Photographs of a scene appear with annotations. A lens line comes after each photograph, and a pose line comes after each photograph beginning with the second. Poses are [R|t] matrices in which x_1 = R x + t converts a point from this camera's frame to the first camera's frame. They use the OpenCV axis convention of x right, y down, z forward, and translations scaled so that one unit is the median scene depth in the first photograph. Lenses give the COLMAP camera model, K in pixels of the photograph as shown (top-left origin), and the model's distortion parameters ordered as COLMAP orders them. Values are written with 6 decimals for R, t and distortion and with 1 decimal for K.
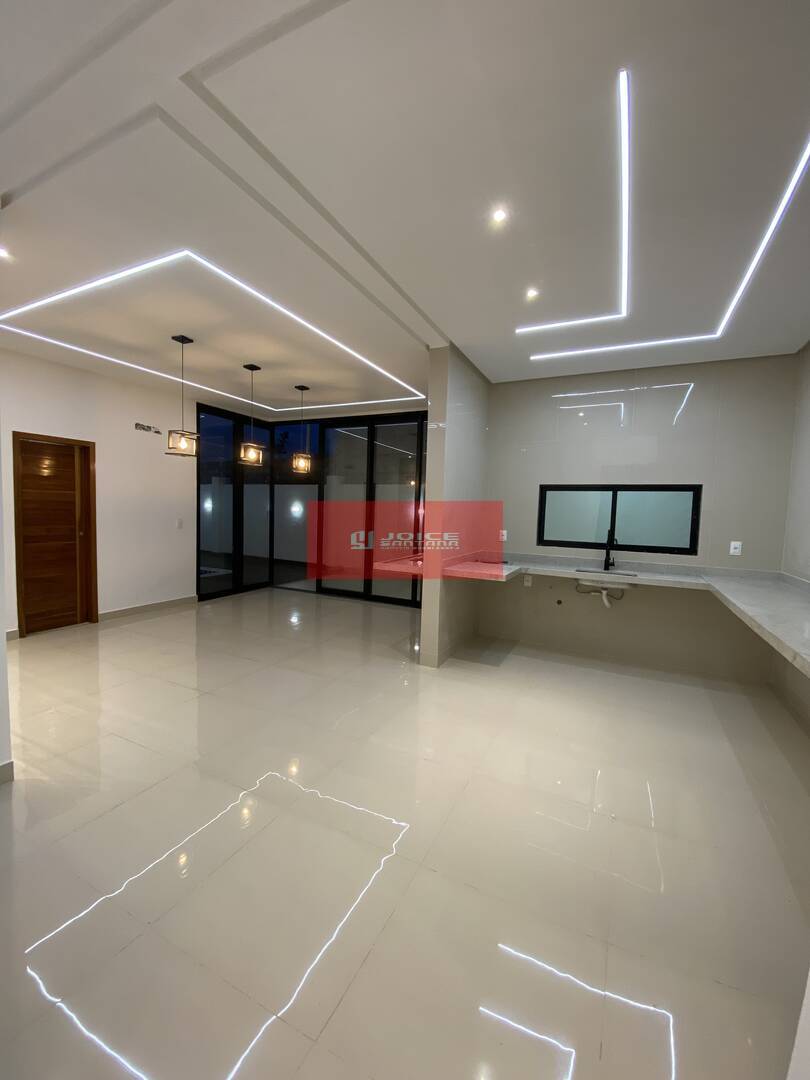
lens RADIAL K [[433.8, 0, 402.5], [0, 433.8, 539.2], [0, 0, 1]] dist [0.024919, -0.022349]
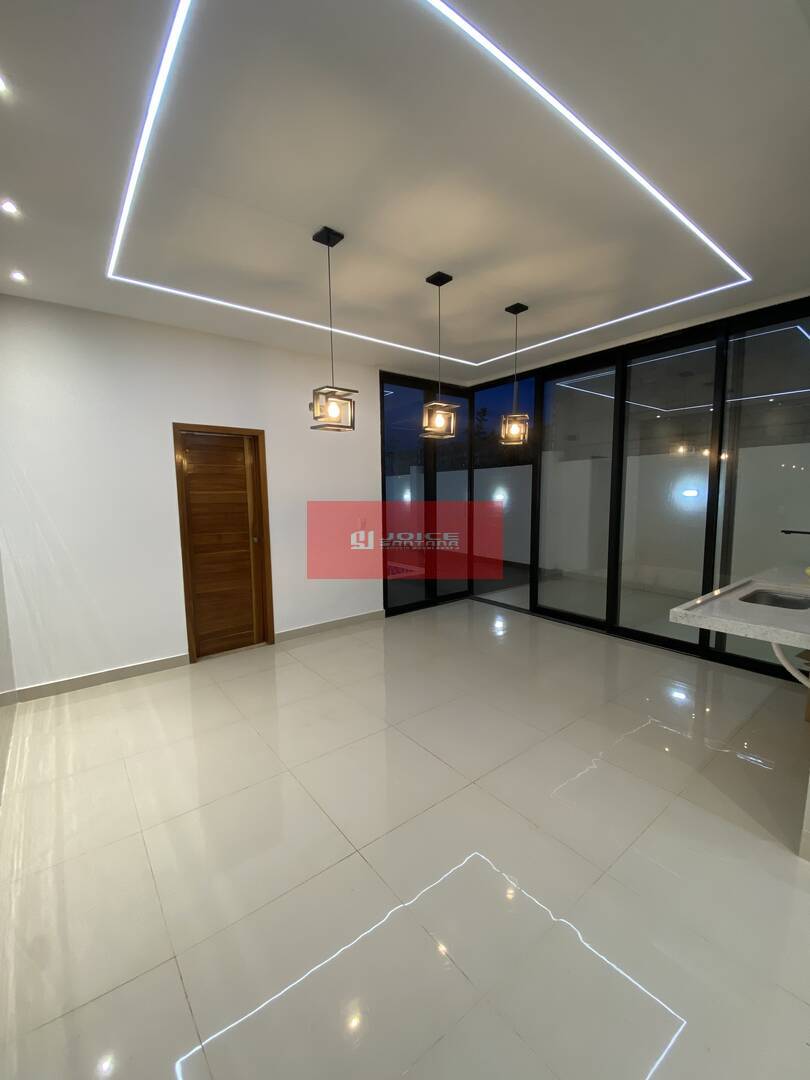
lens RADIAL K [[433.8, 0, 402.5], [0, 433.8, 539.2], [0, 0, 1]] dist [0.024919, -0.022349]
pose [[0.900418, 0.002607, -0.435018, -0.103020], [0.012313, 0.999429, 0.031477, -0.036283], [0.434852, -0.033699, 0.899871, 0.349932]]
